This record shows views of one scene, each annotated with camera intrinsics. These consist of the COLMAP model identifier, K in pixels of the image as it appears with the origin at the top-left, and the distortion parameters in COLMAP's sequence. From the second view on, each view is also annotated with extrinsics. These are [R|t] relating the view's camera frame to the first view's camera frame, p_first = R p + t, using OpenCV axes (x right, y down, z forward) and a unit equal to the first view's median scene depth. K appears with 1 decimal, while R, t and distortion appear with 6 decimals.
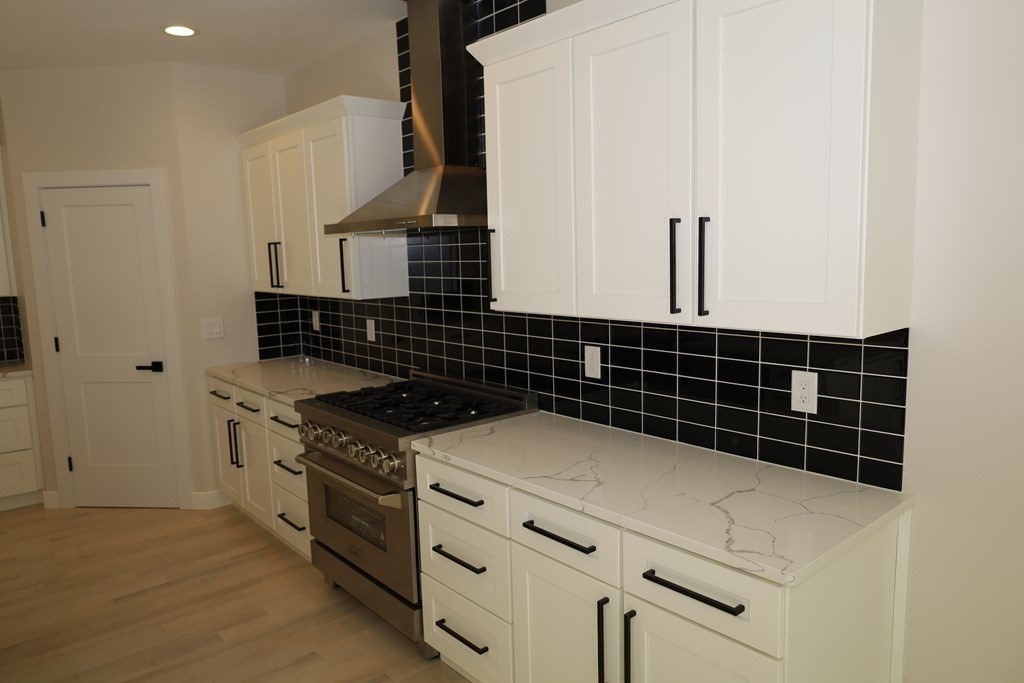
lens RADIAL K [[702.1, 0, 518.3], [0, 702.1, 341.8], [0, 0, 1]] dist [0.000468, -0.013534]
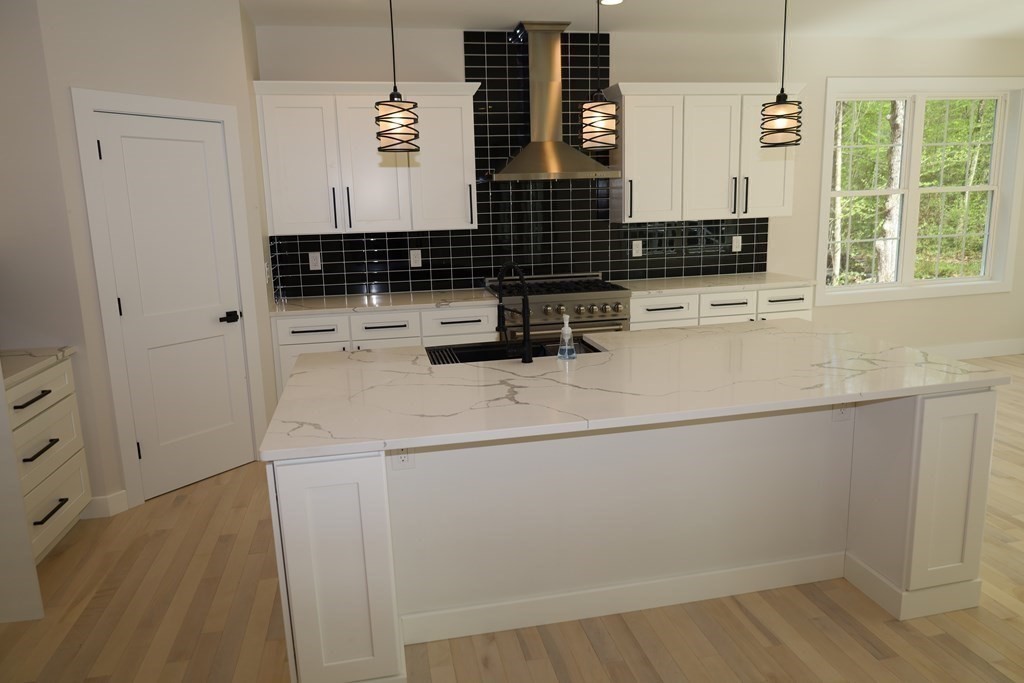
lens RADIAL K [[702.1, 0, 517.8], [0, 702.1, 343.9], [0, 0, 1]] dist [0.000468, -0.013534]
pose [[0.489032, -0.176901, 0.854139, -1.821416], [0.128630, 0.983139, 0.129971, -0.008225], [-0.862729, 0.046308, 0.503541, 0.286116]]
